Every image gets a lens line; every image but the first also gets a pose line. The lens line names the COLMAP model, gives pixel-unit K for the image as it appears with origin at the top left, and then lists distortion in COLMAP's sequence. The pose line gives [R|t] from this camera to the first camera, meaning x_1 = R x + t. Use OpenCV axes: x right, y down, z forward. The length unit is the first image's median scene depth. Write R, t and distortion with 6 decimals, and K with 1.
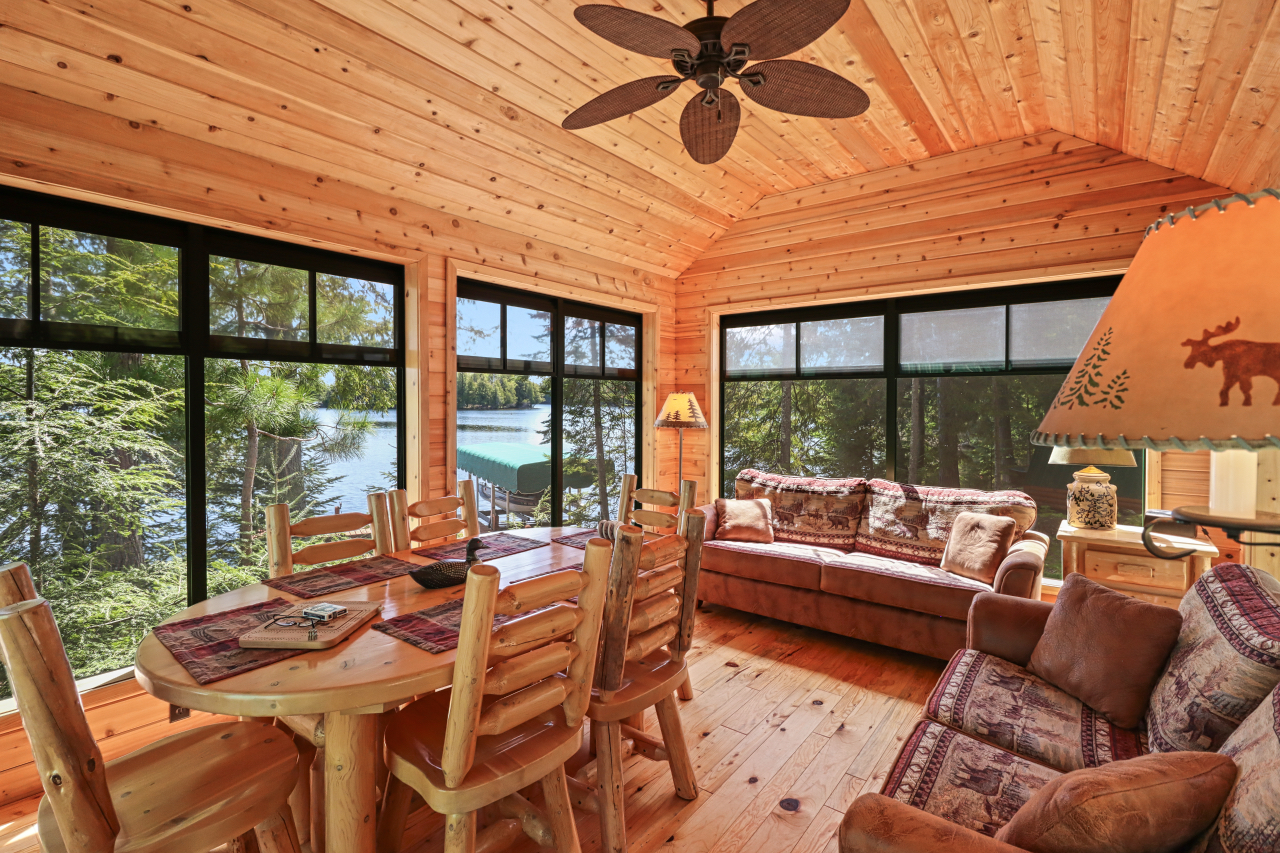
lens RADIAL K [[616.1, 0, 631.0], [0, 616.1, 415.2], [0, 0, 1]] dist [-0.000292, -0.000963]
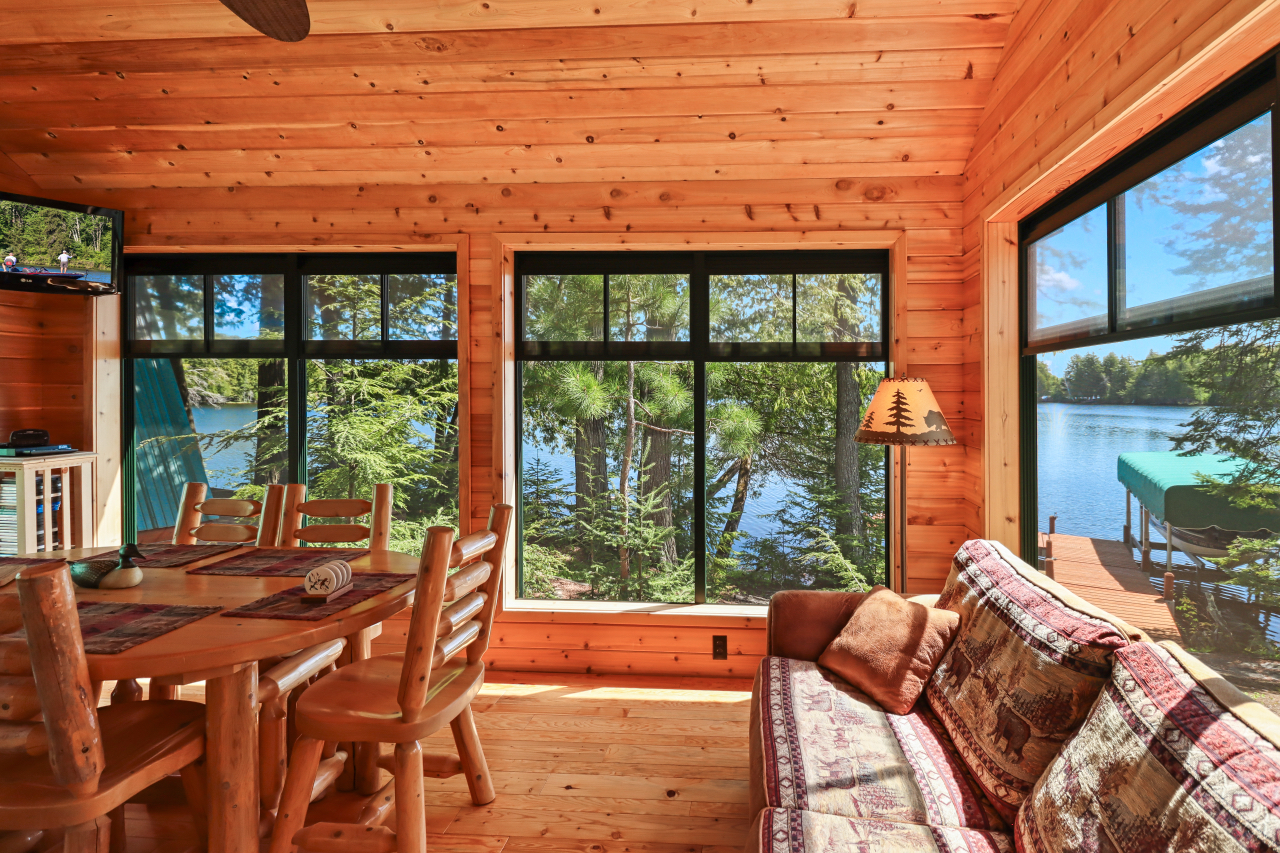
lens RADIAL K [[601.6, 0, 640.0], [0, 601.6, 400.1], [0, 0, 1]] dist [-0.001039, -0.000378]
pose [[0.563740, -0.000286, -0.825953, 0.512816], [-0.019962, 0.999703, -0.013971, -0.005029], [0.825711, 0.024364, 0.563567, 0.649511]]
